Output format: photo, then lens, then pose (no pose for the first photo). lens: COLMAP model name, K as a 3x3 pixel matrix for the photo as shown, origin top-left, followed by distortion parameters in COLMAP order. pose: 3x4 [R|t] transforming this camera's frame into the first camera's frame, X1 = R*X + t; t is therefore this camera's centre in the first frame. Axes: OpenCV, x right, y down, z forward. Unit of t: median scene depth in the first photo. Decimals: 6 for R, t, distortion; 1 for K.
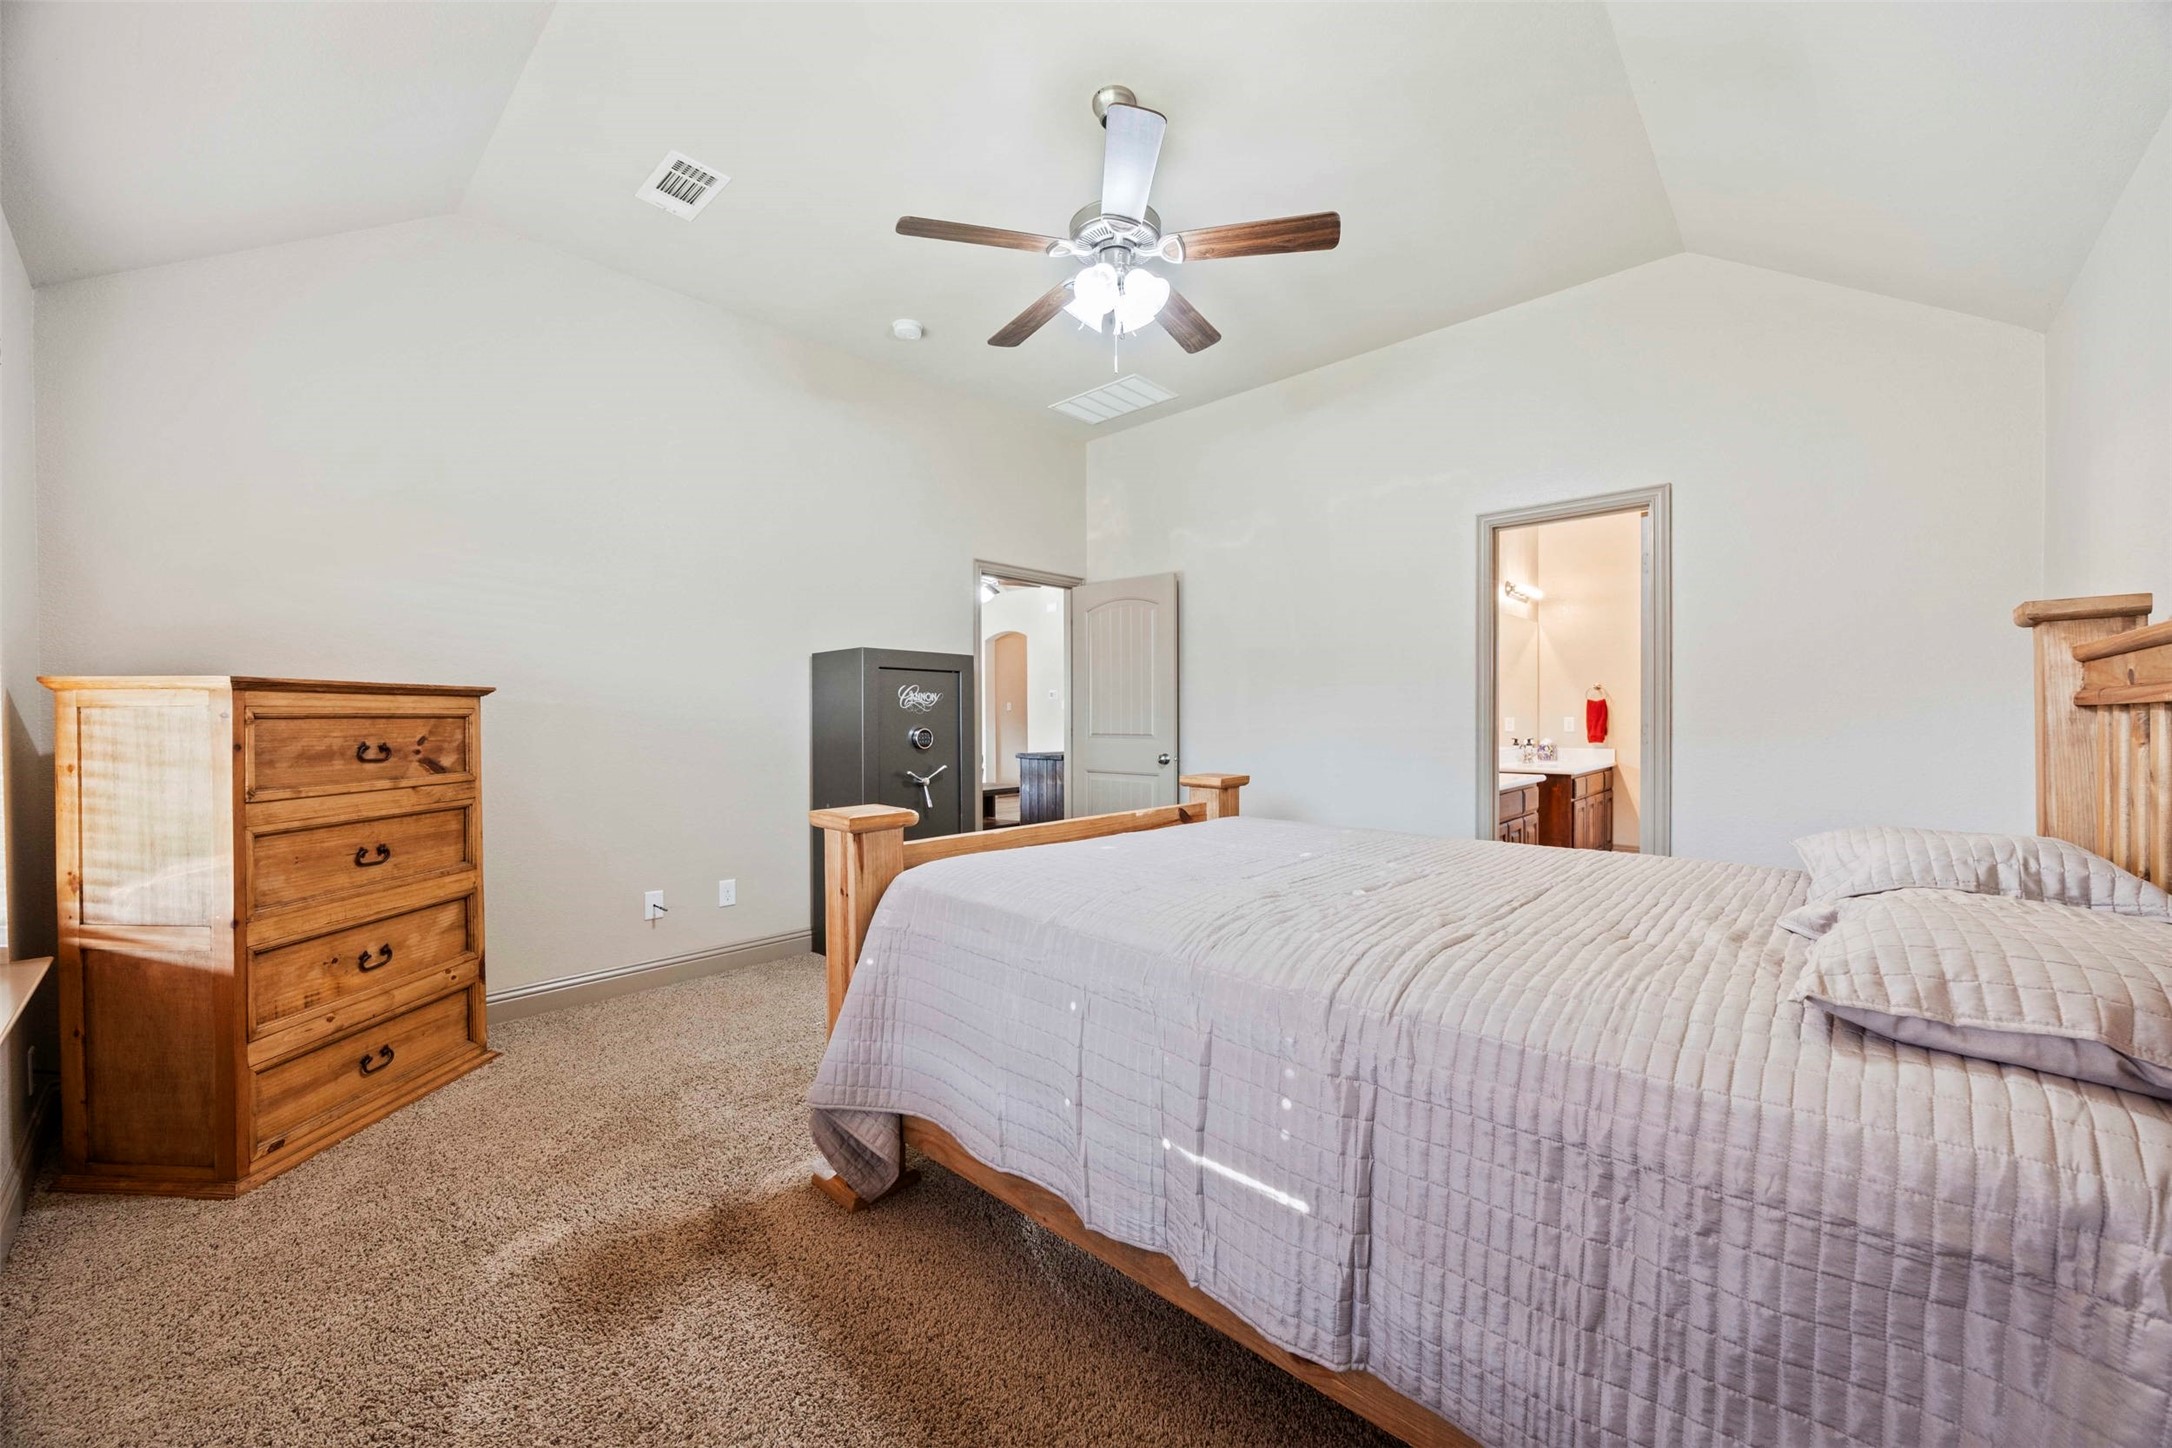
lens RADIAL K [[821.4, 0, 1078.6], [0, 821.4, 729.9], [0, 0, 1]] dist [-0.002656, -0.000133]
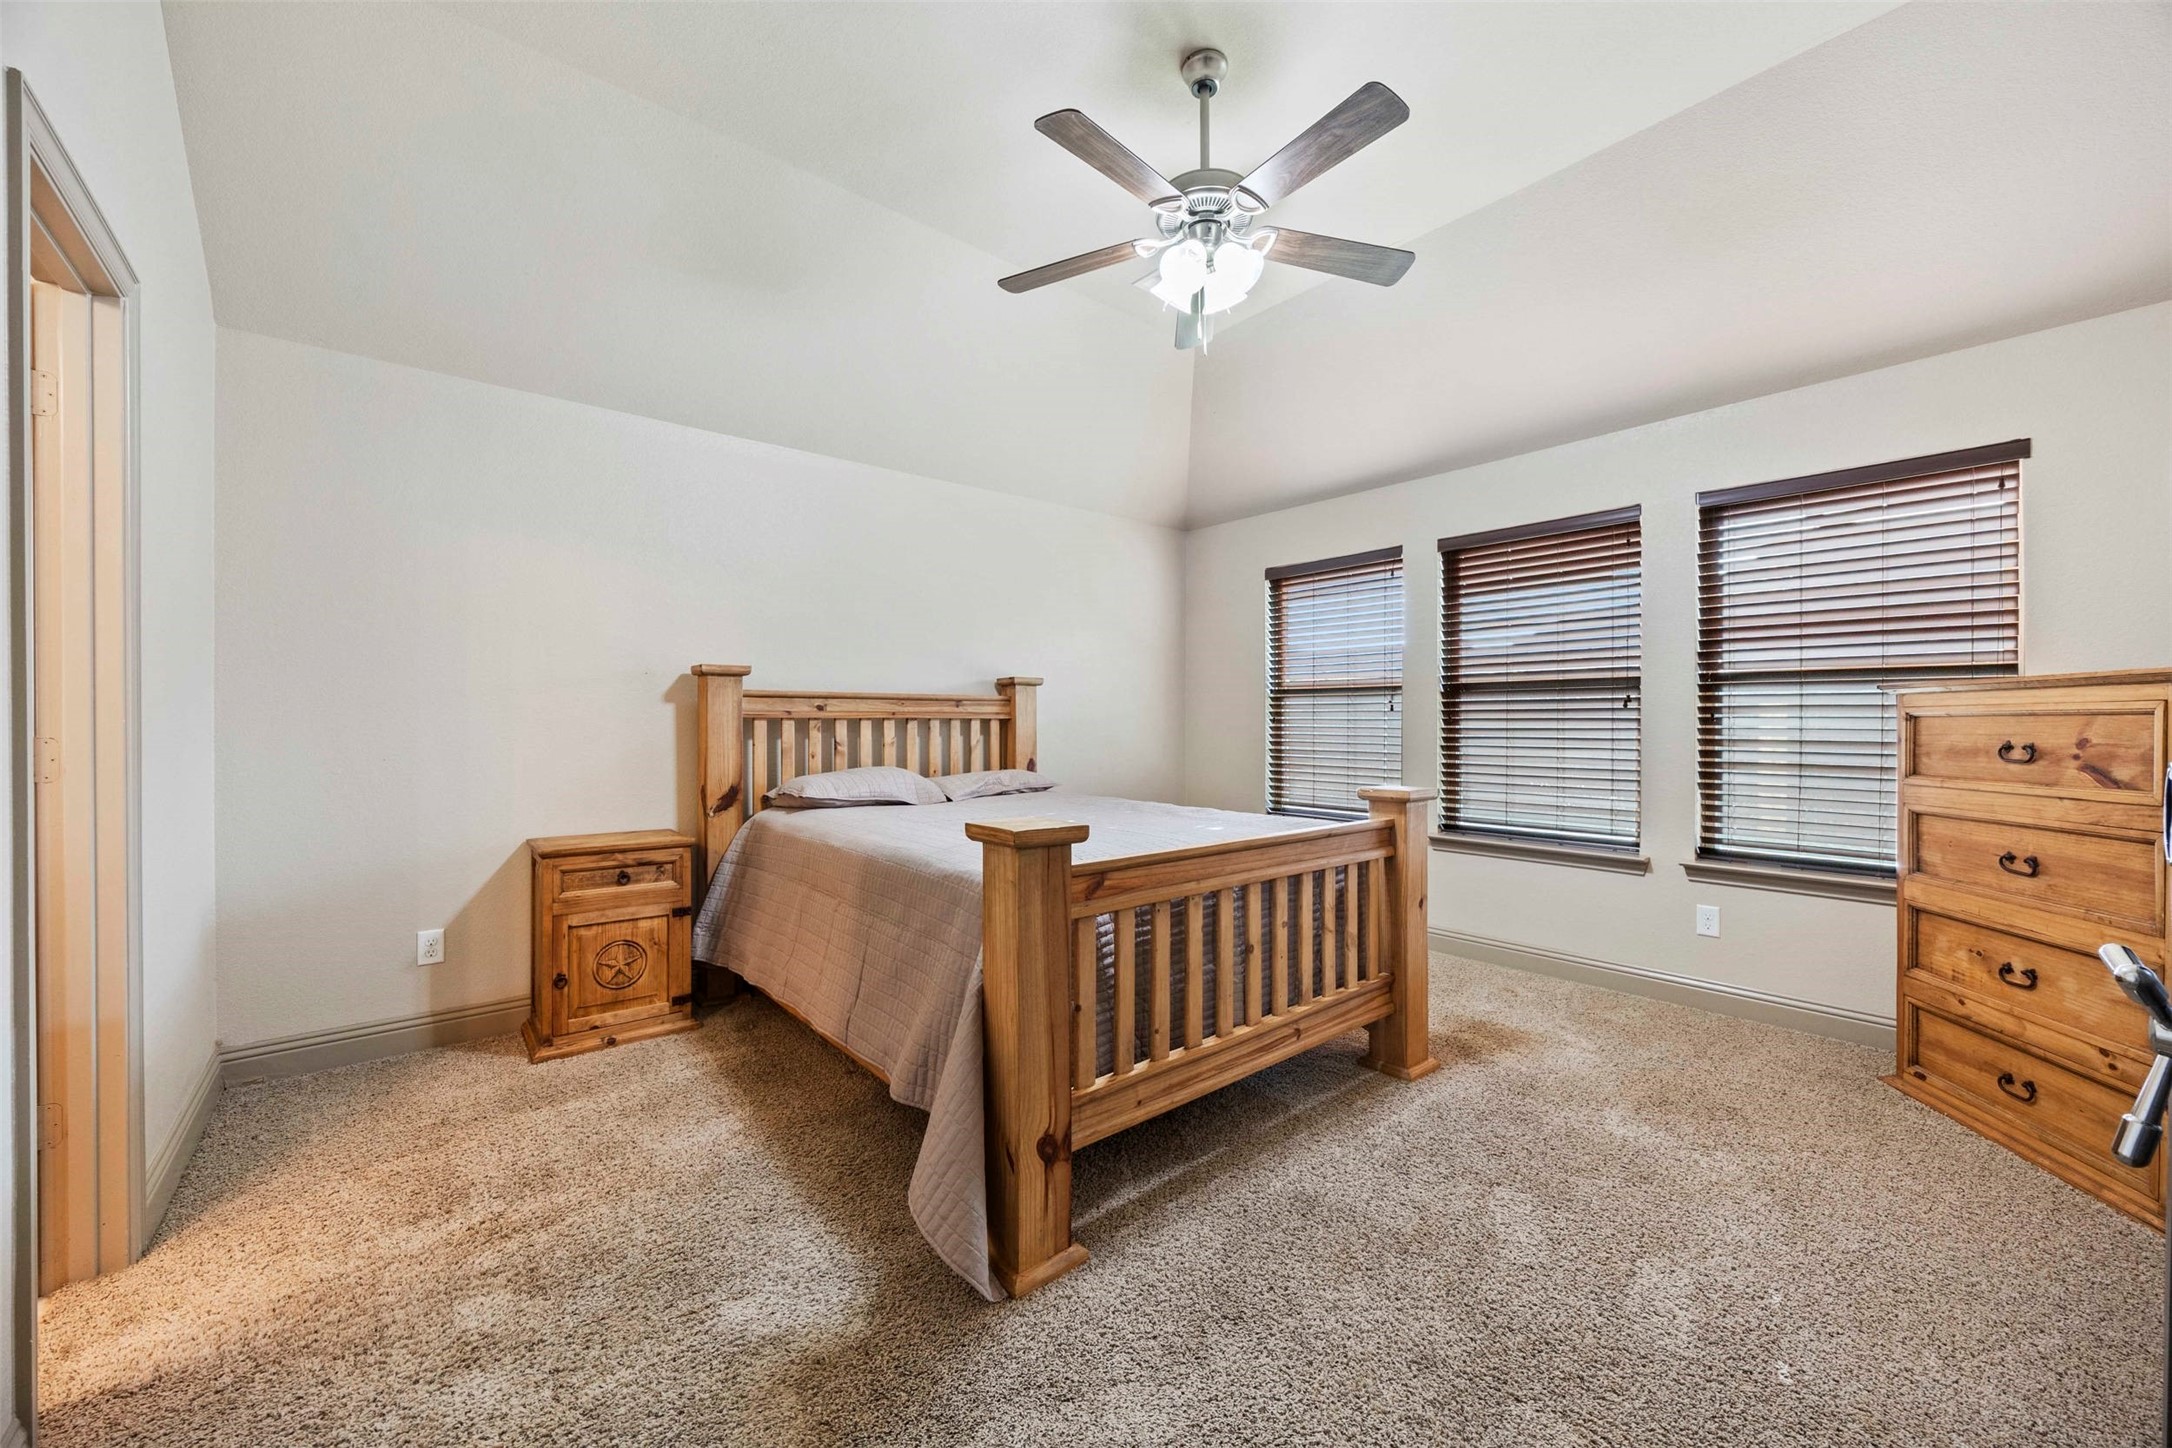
lens RADIAL K [[821.4, 0, 1090.1], [0, 821.4, 722.0], [0, 0, 1]] dist [-0.002656, -0.000133]
pose [[-0.994257, -0.002206, 0.106998, 0.043527], [-0.000957, 0.999931, 0.011722, -0.009068], [-0.107016, 0.011553, -0.994190, 1.096208]]
